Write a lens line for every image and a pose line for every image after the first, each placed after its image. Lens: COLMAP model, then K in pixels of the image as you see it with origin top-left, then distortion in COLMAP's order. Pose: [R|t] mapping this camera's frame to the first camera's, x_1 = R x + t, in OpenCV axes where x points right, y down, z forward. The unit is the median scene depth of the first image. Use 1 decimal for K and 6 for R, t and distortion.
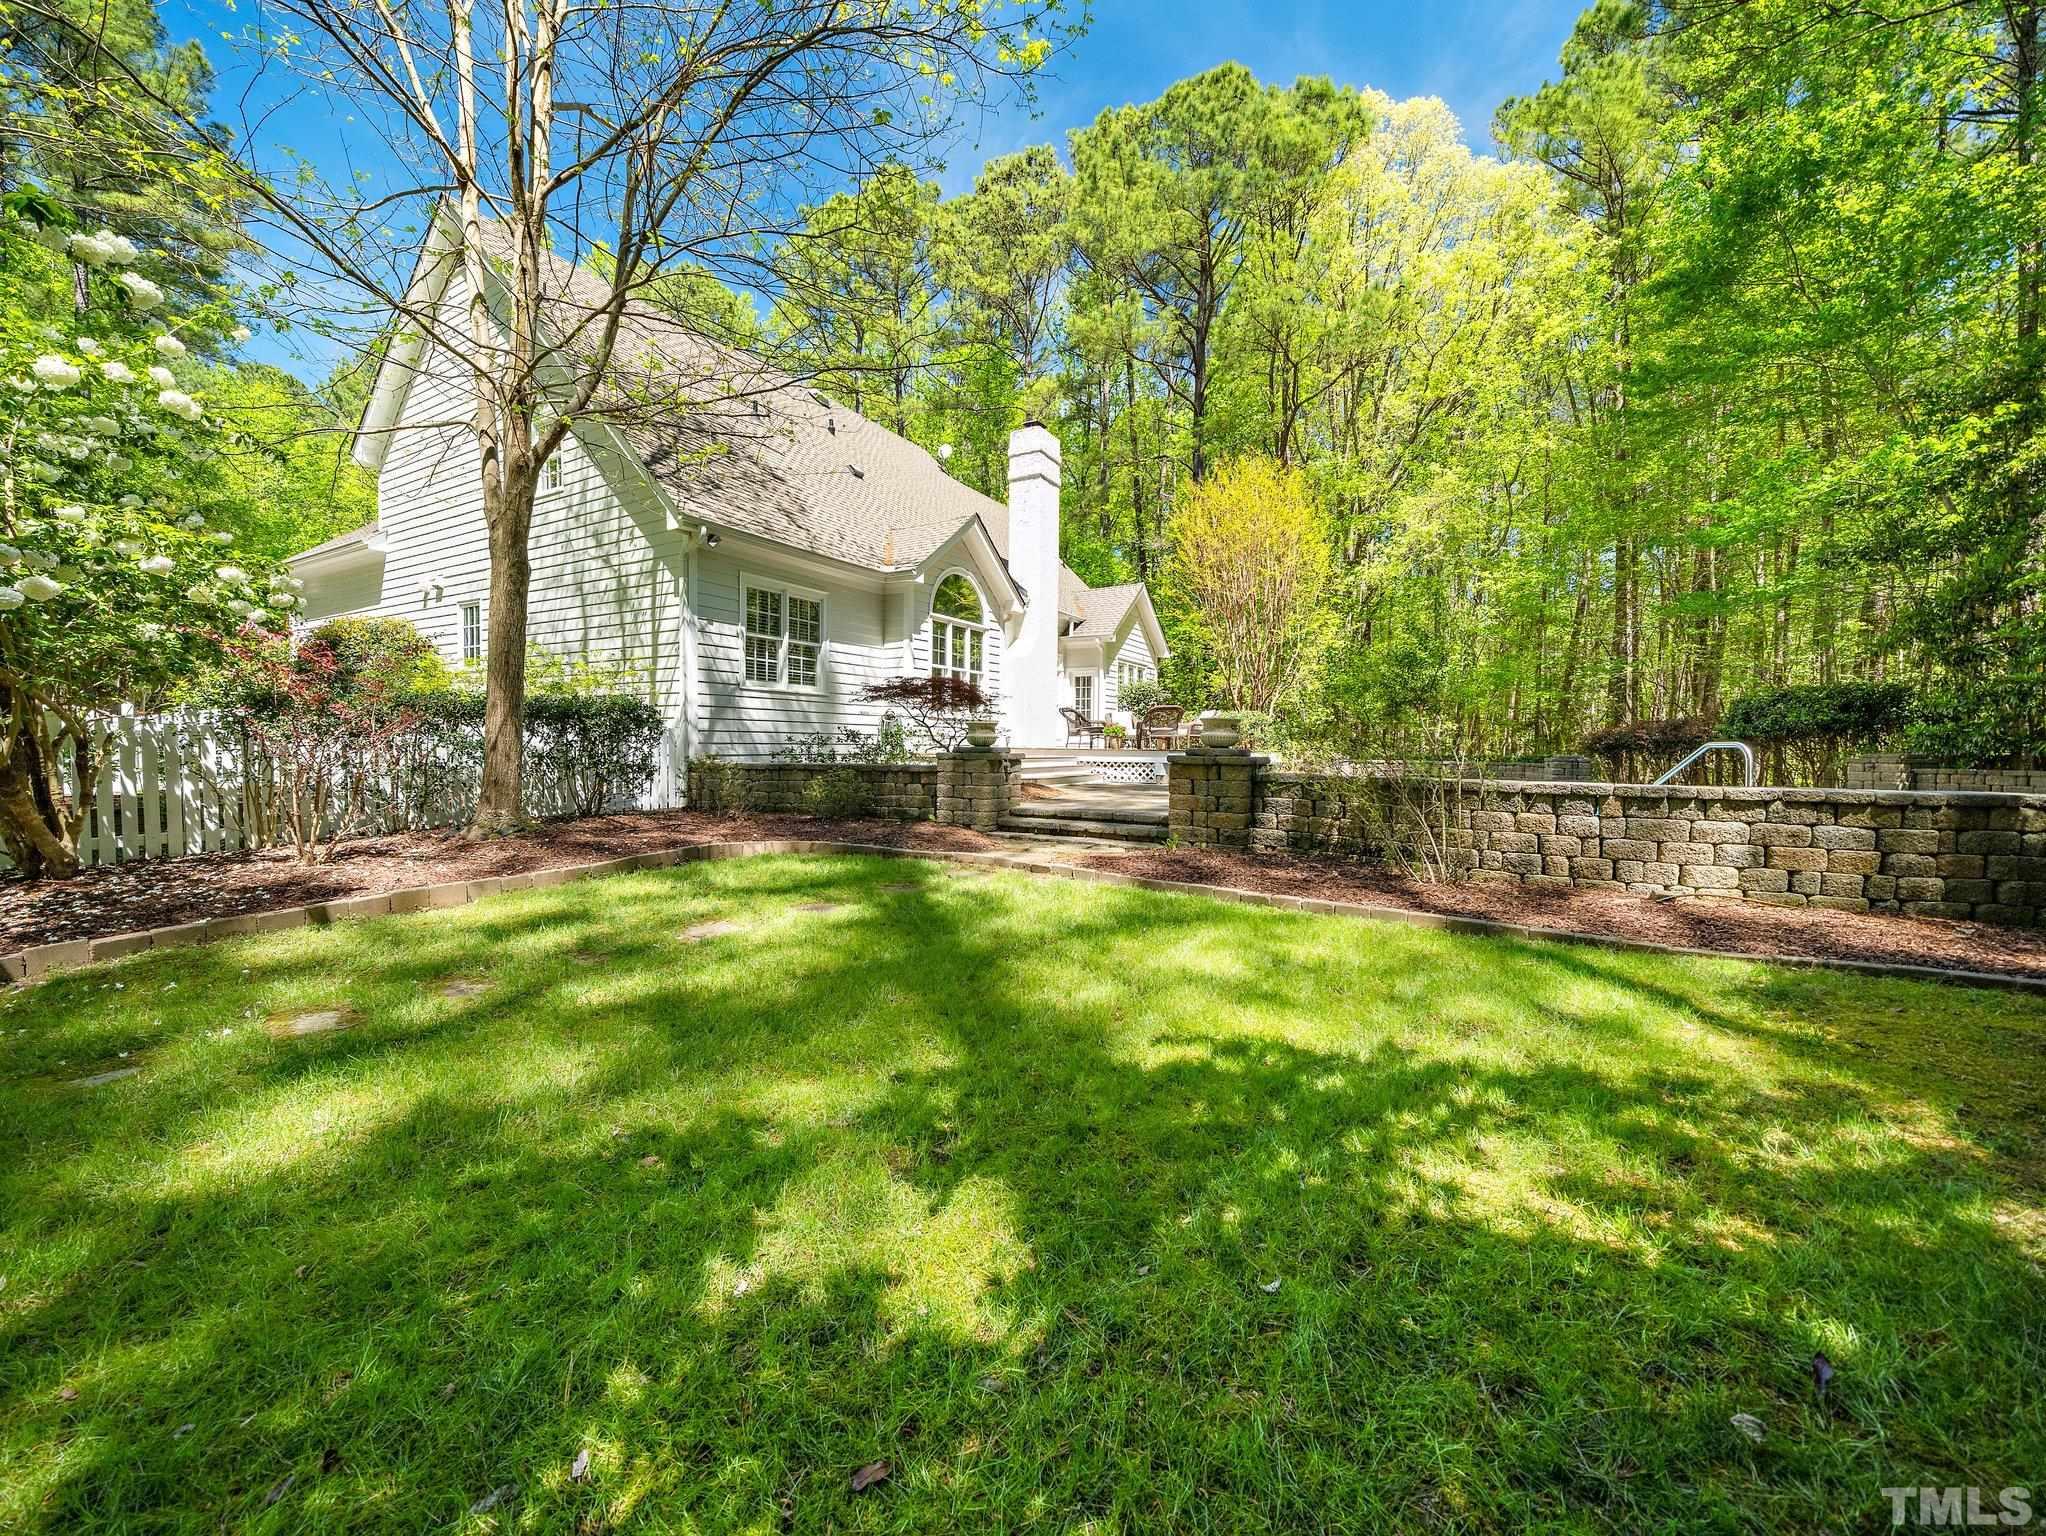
lens RADIAL K [[815.0, 0, 1023.0], [0, 815.0, 768.0], [0, 0, 1]] dist [-0.002319, -0.000339]
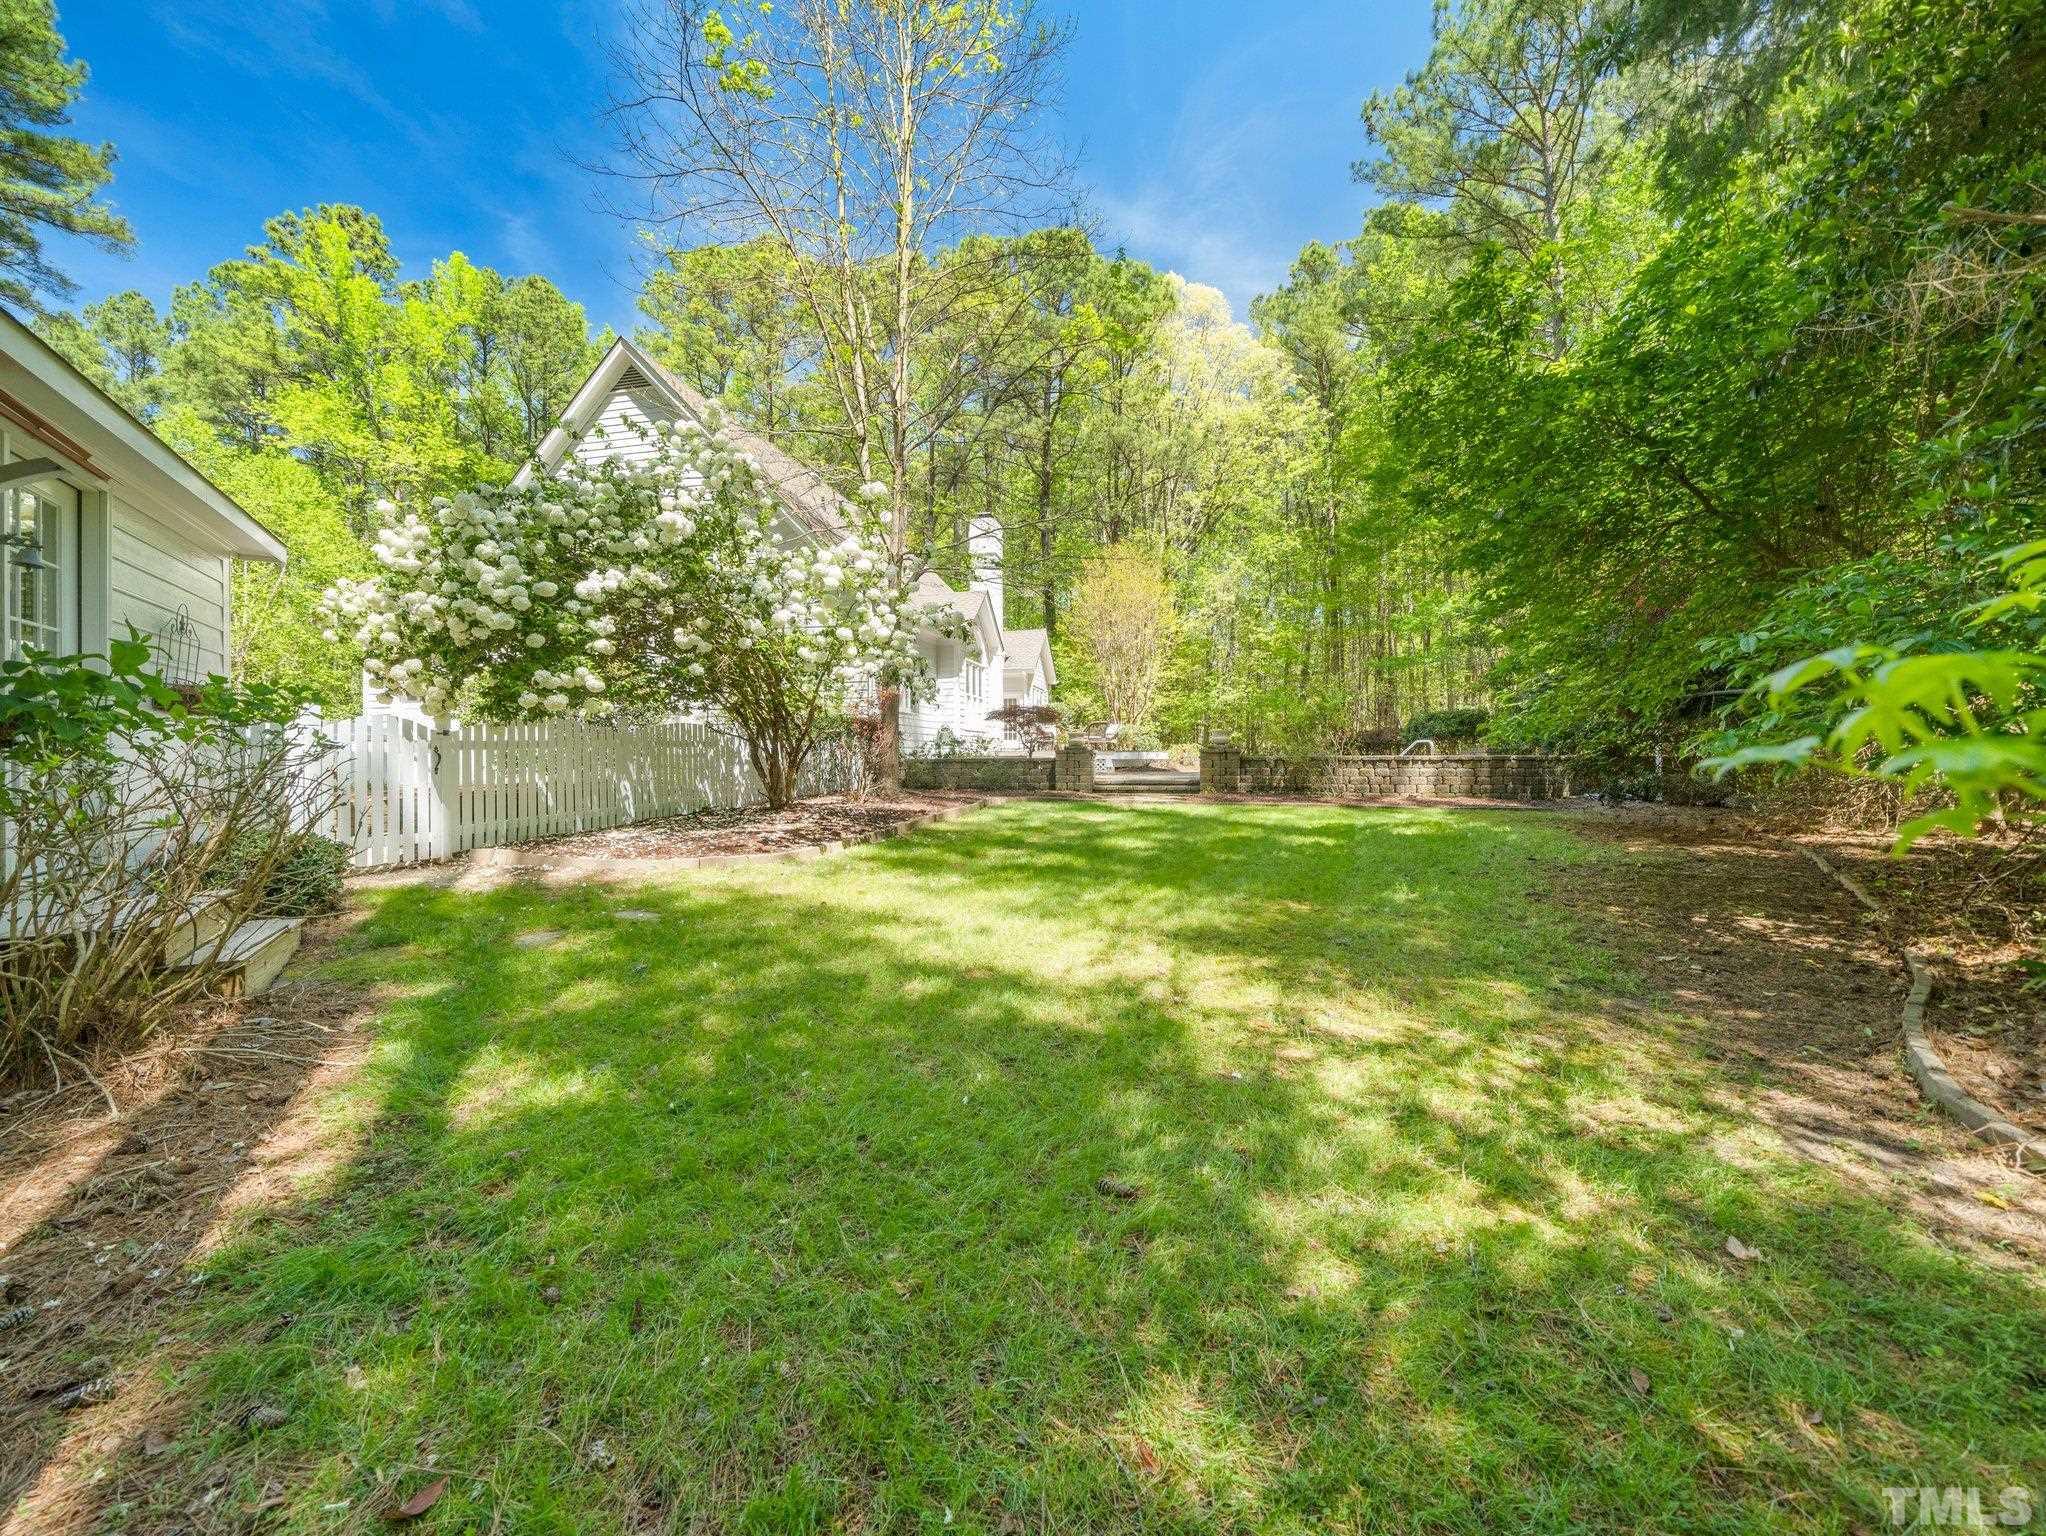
lens RADIAL K [[815.0, 0, 1023.0], [0, 815.0, 768.0], [0, 0, 1]] dist [-0.002319, -0.000339]
pose [[0.953962, -0.013460, 0.299624, -0.485545], [0.015851, 0.999859, -0.005552, 0.021915], [-0.299507, 0.010045, 0.954041, -0.465311]]
